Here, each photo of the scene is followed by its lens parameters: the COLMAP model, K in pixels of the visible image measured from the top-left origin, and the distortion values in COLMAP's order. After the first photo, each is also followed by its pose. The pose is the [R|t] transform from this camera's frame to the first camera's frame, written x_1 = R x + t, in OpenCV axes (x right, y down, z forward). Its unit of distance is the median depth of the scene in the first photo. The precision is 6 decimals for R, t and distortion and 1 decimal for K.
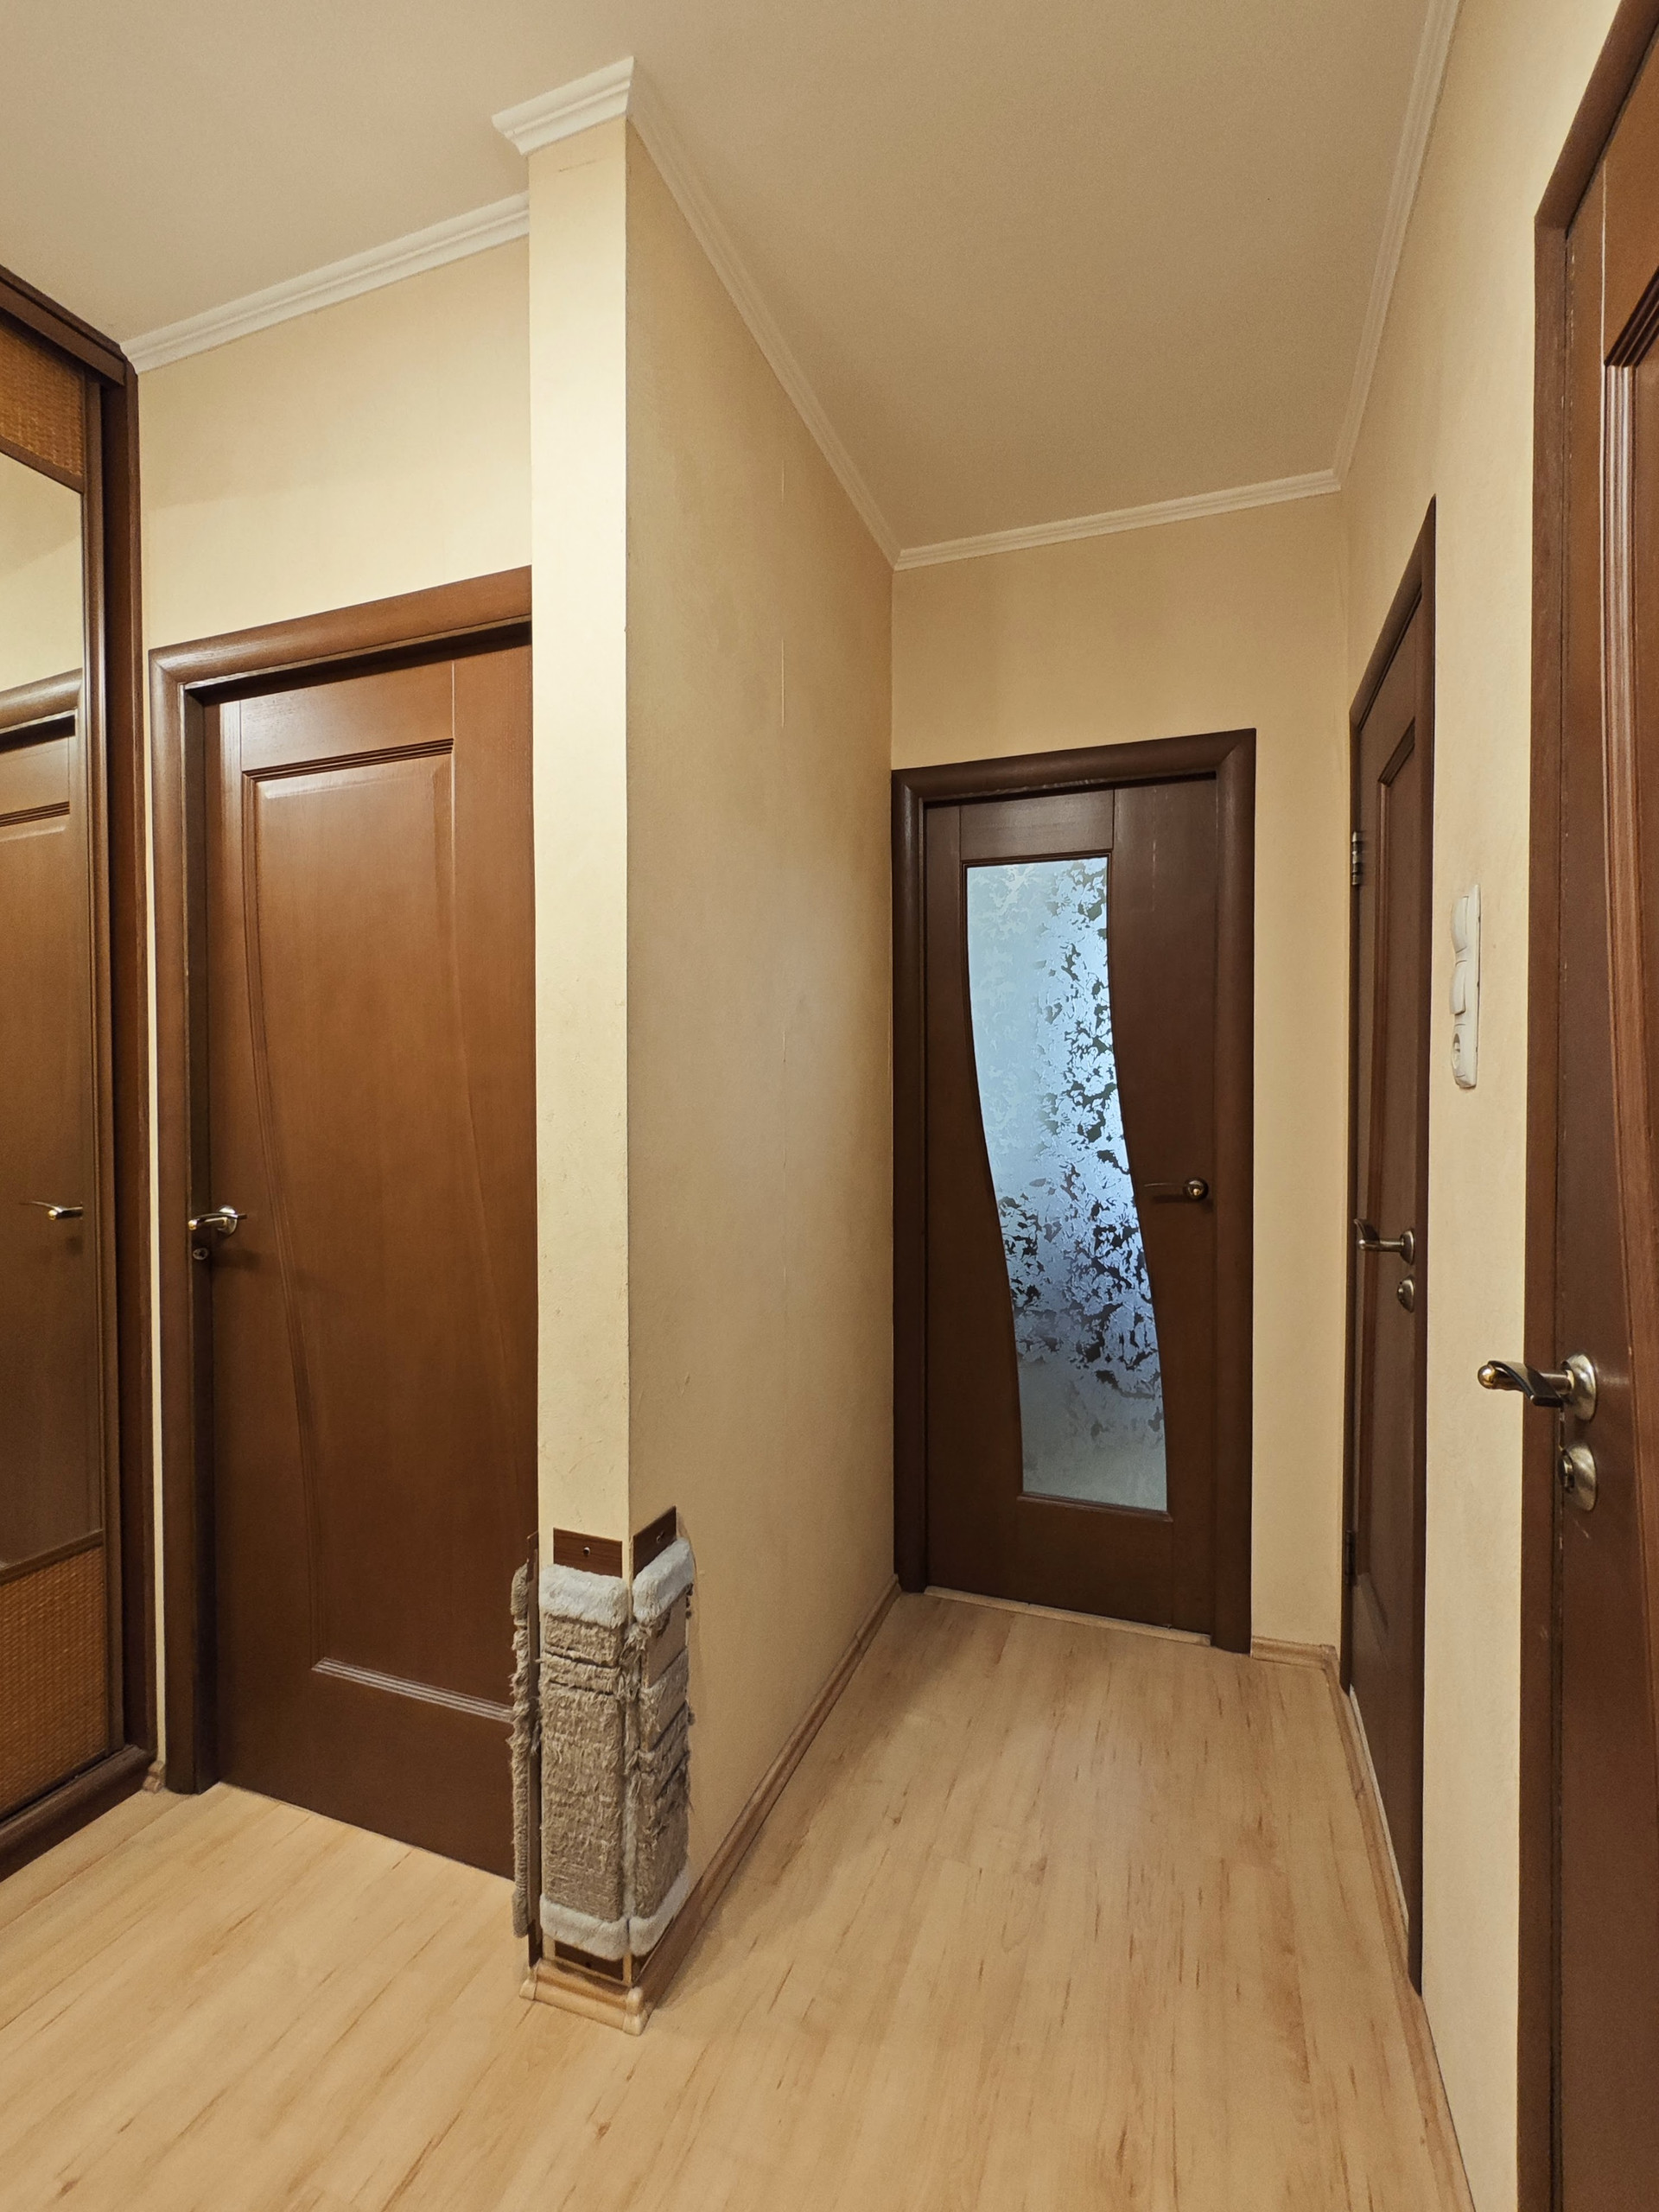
lens RADIAL K [[961.6, 0, 807.2], [0, 961.6, 1116.4], [0, 0, 1]] dist [-0.000799, -0.000577]
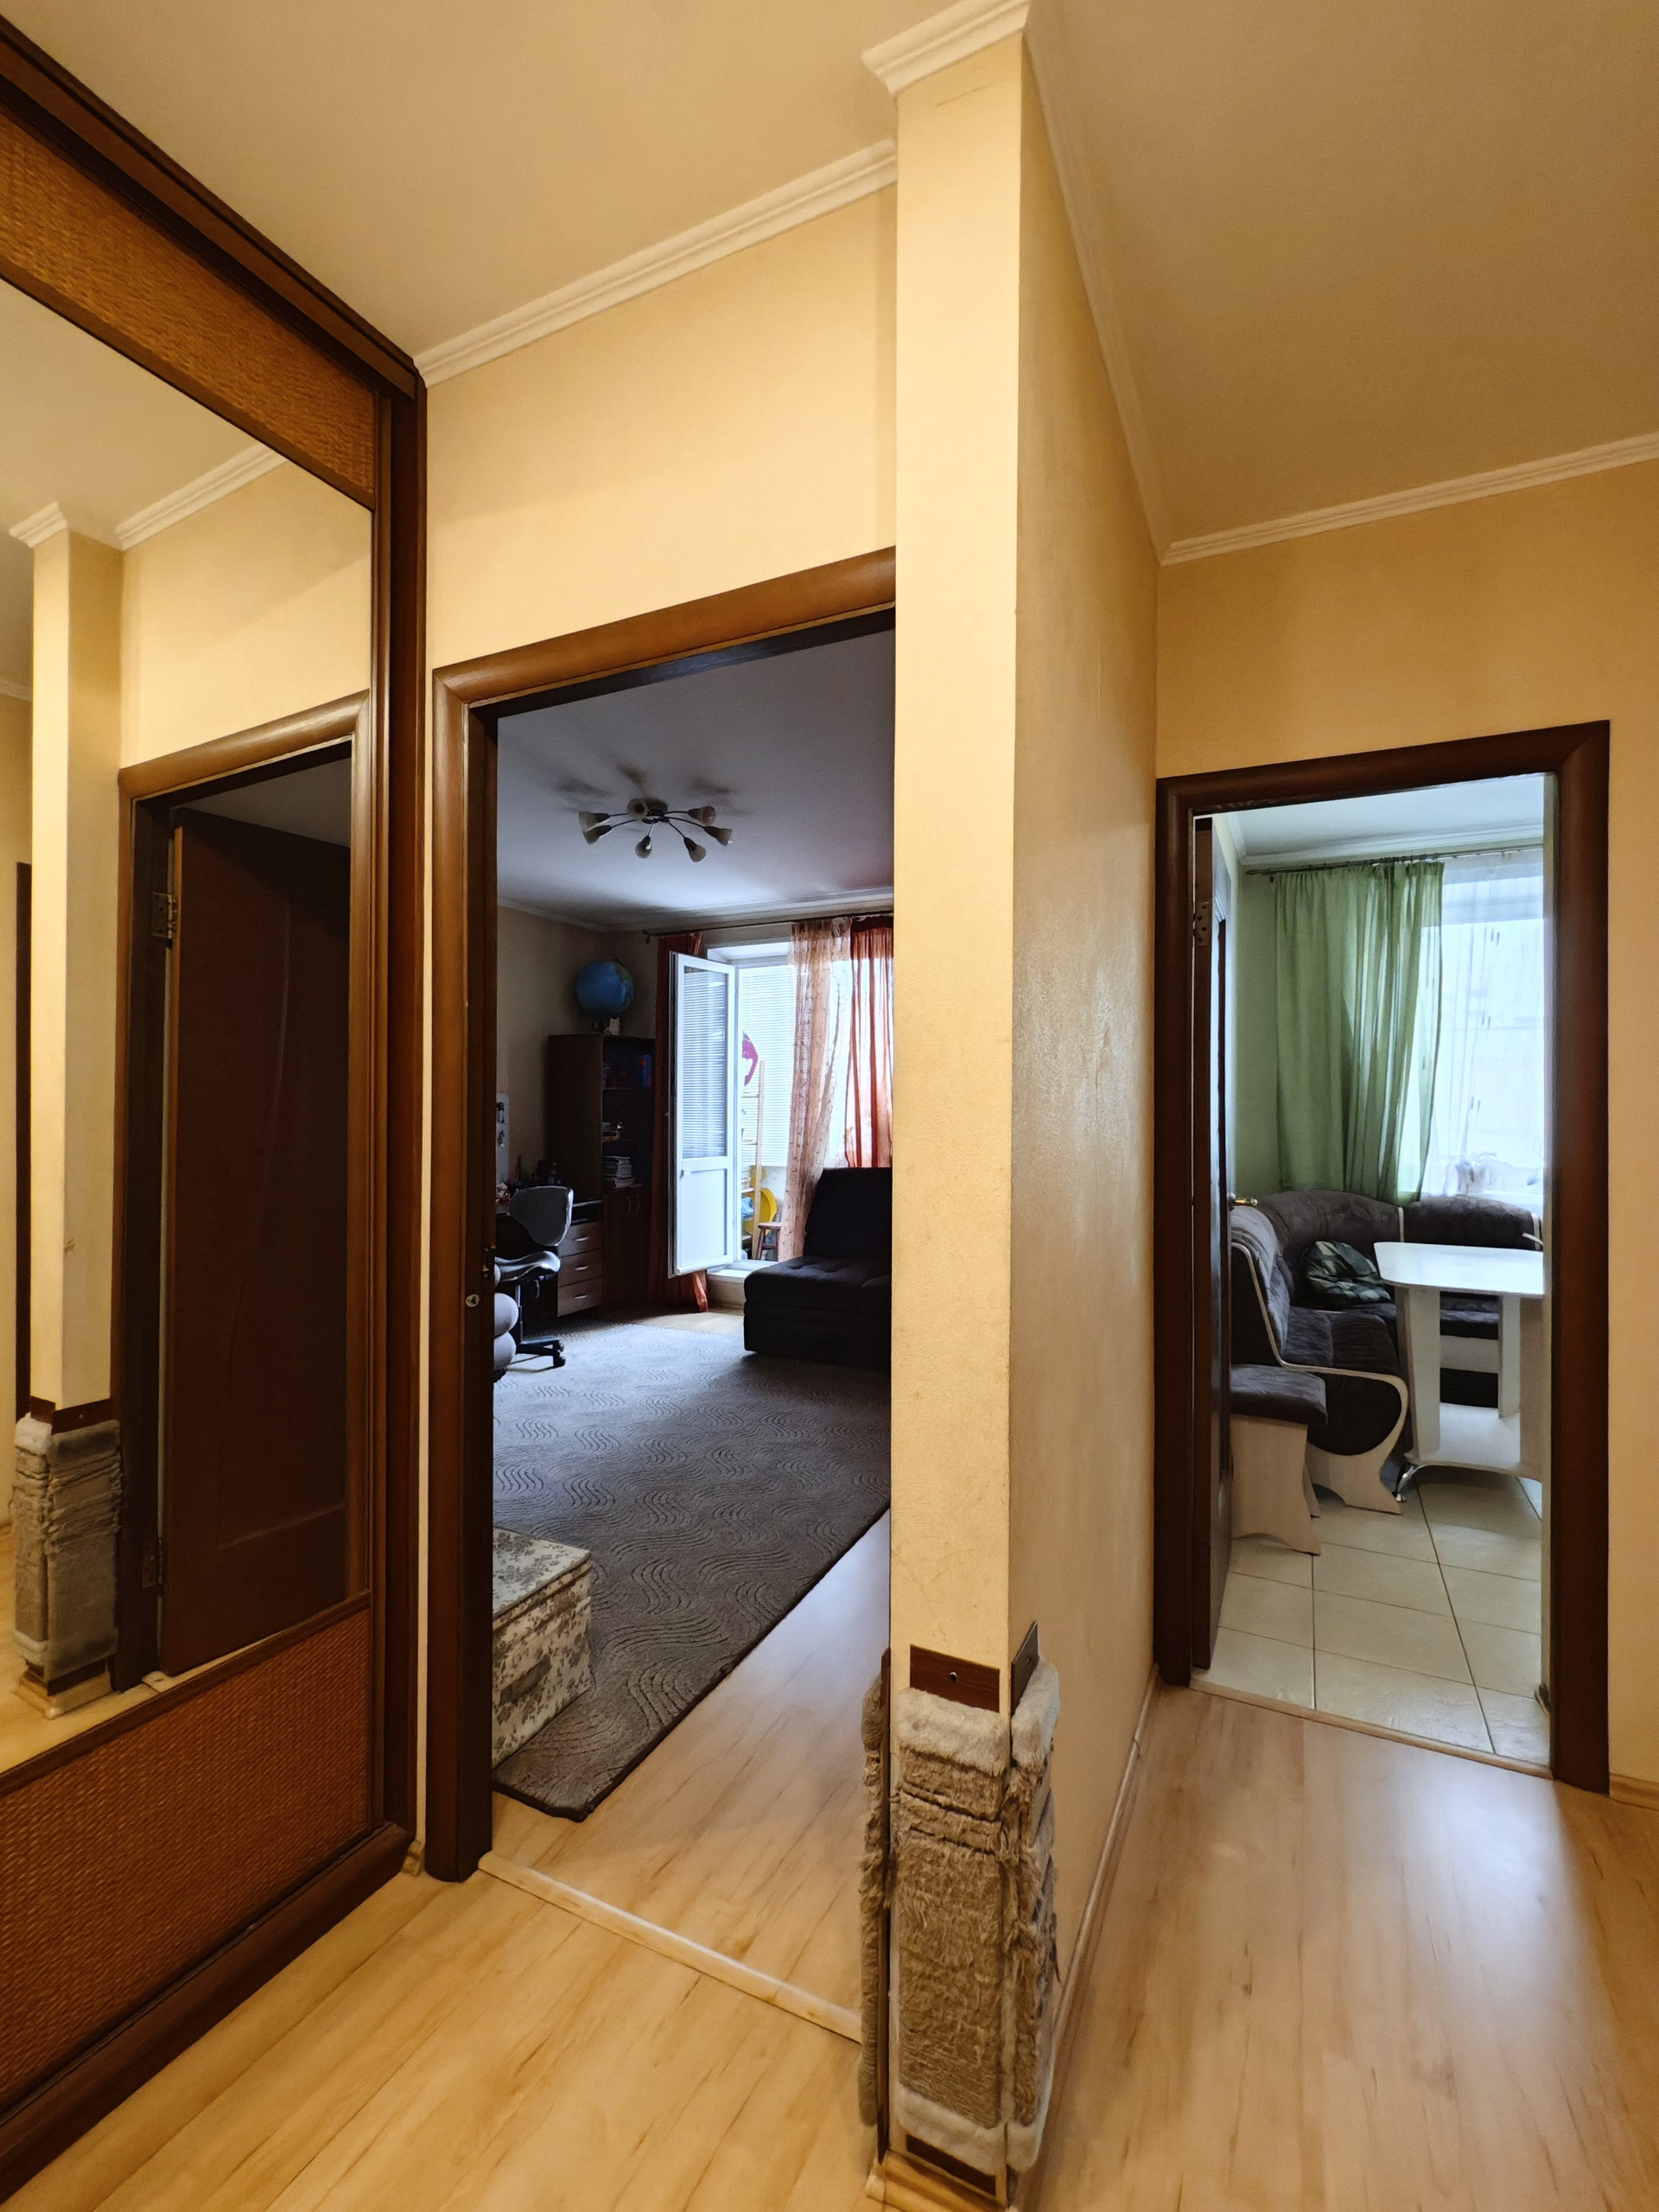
lens RADIAL K [[961.6, 0, 835.2], [0, 961.6, 1119.6], [0, 0, 1]] dist [-0.000799, -0.000577]
pose [[0.995104, 0.008727, -0.098451, -0.186142], [-0.010873, 0.999714, -0.021285, -0.018290], [0.098237, 0.022251, 0.994914, 0.091684]]
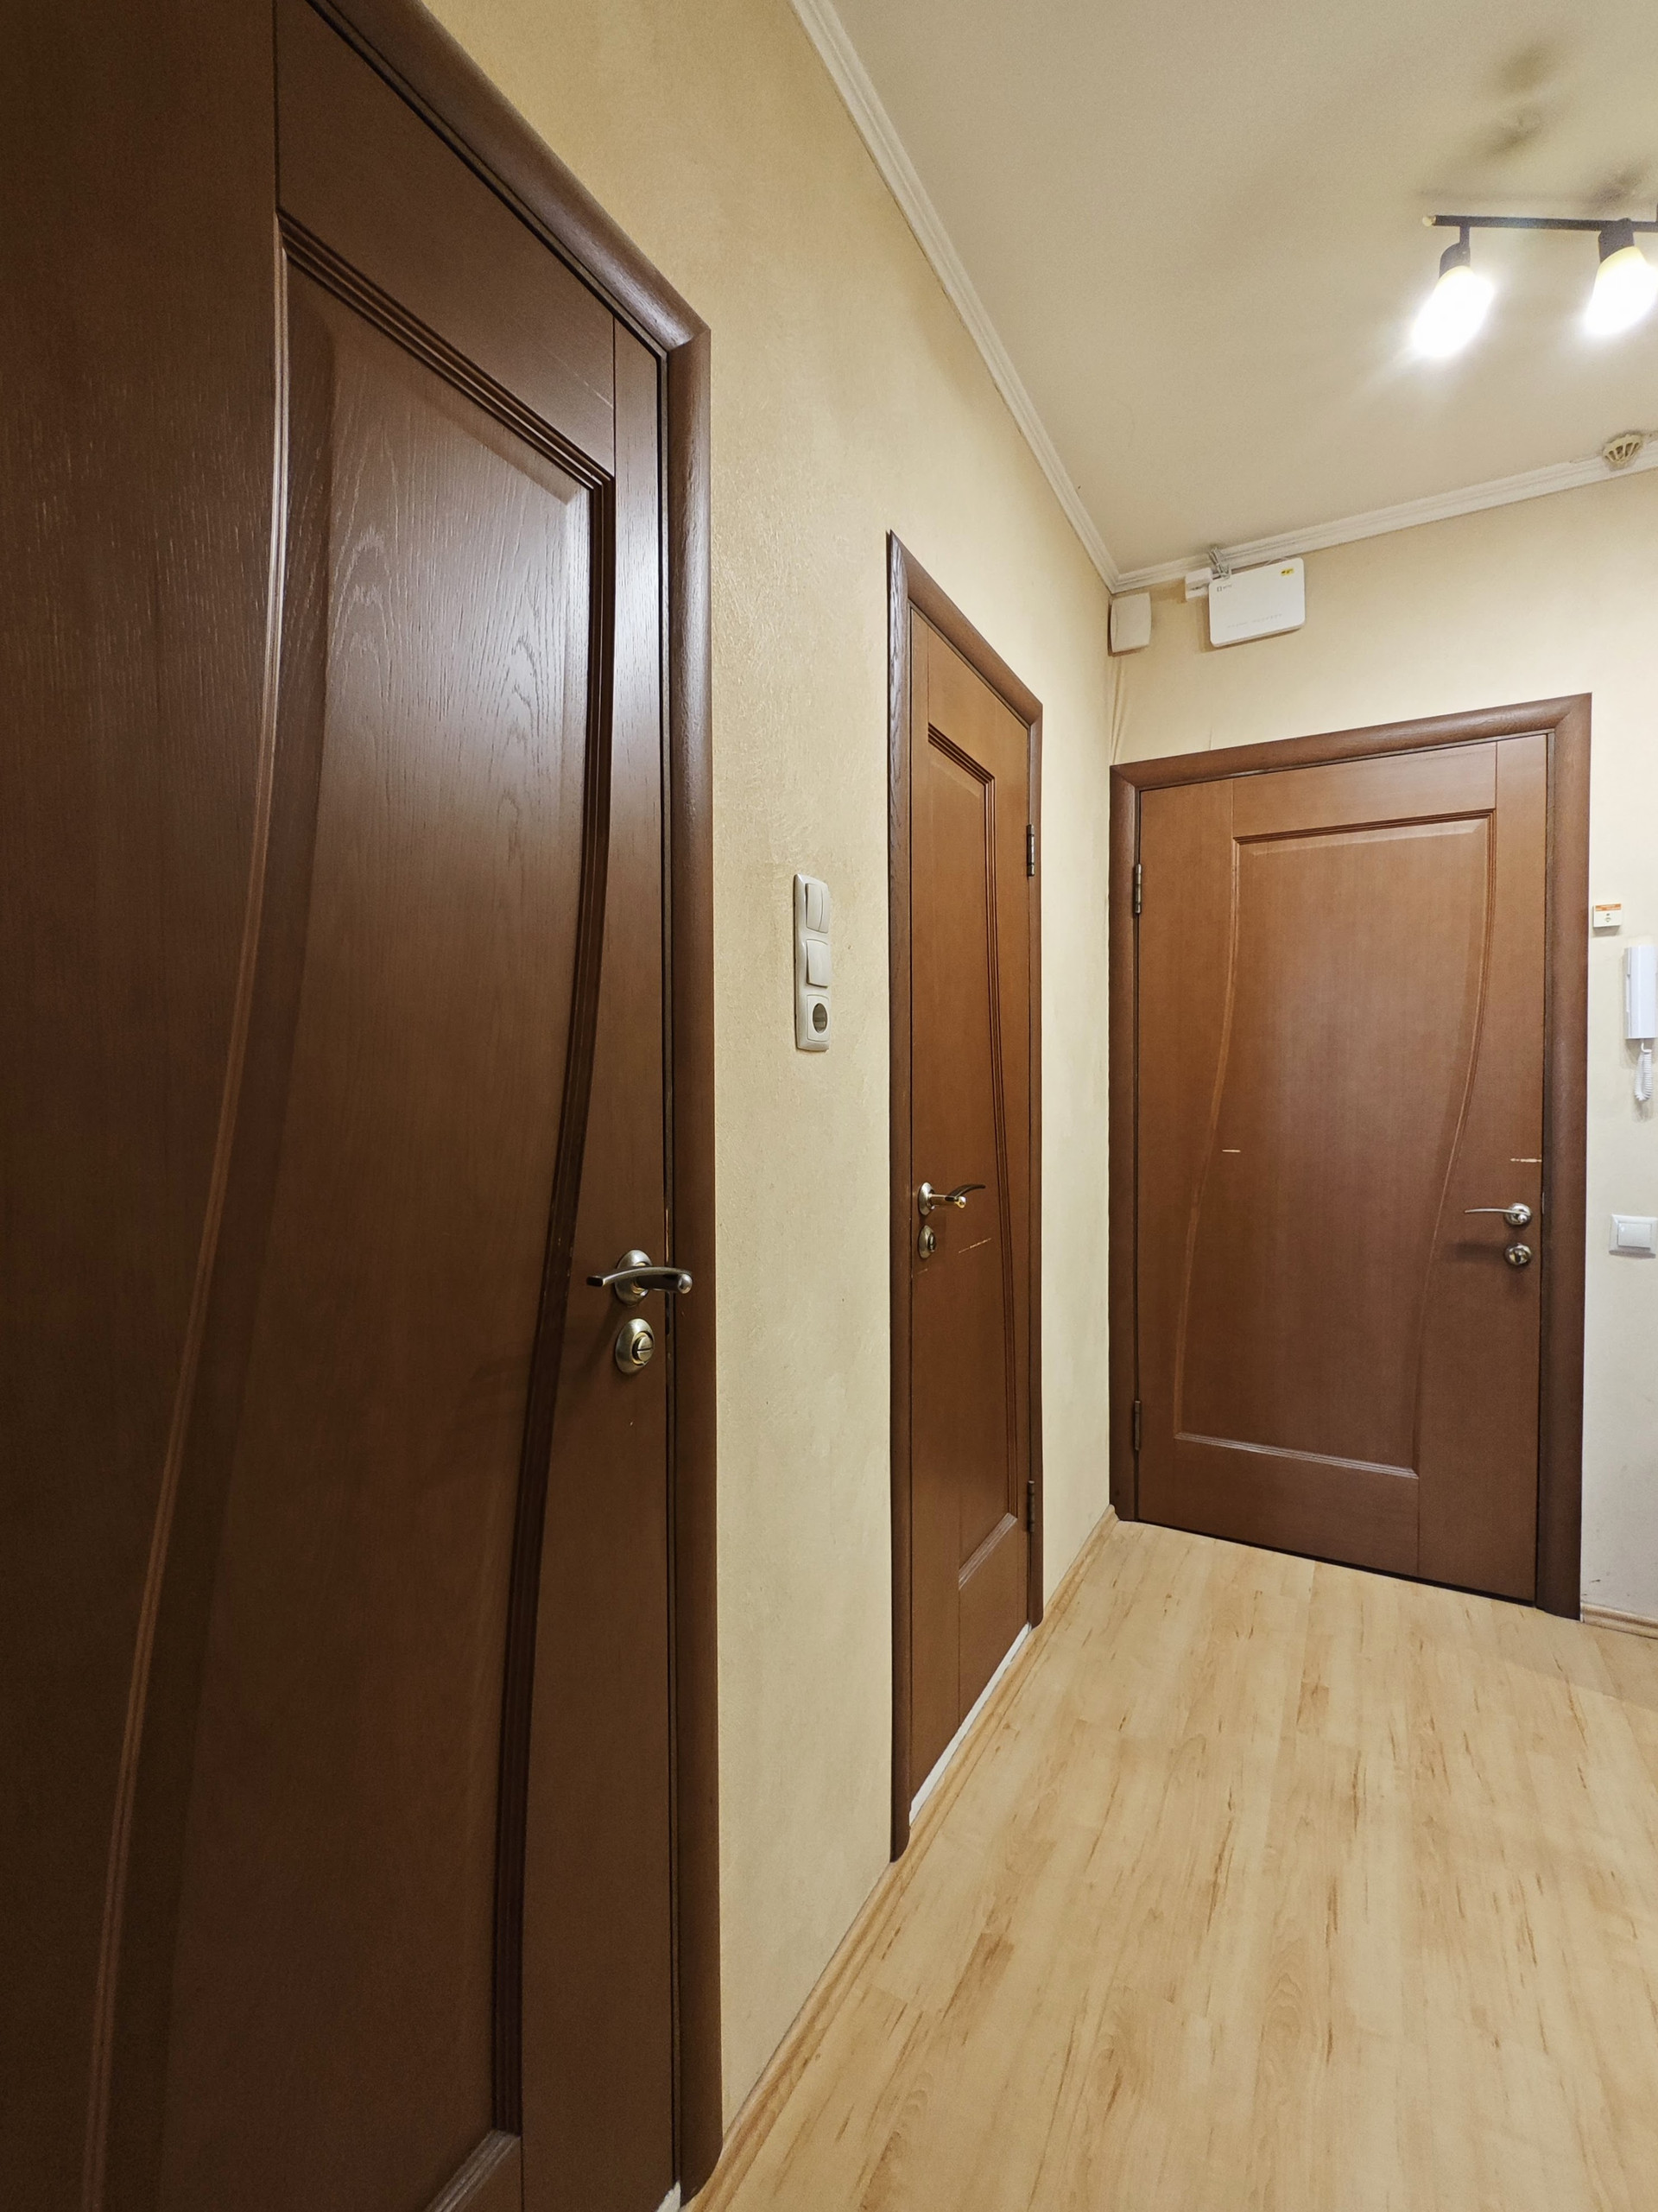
lens RADIAL K [[961.5, 0, 831.2], [0, 961.5, 1107.3], [0, 0, 1]] dist [-0.000799, -0.000577]
pose [[-0.992842, 0.008842, 0.119104, 0.312848], [0.013606, 0.999137, 0.039239, -0.003252], [-0.118654, 0.040579, -0.992106, 1.263120]]
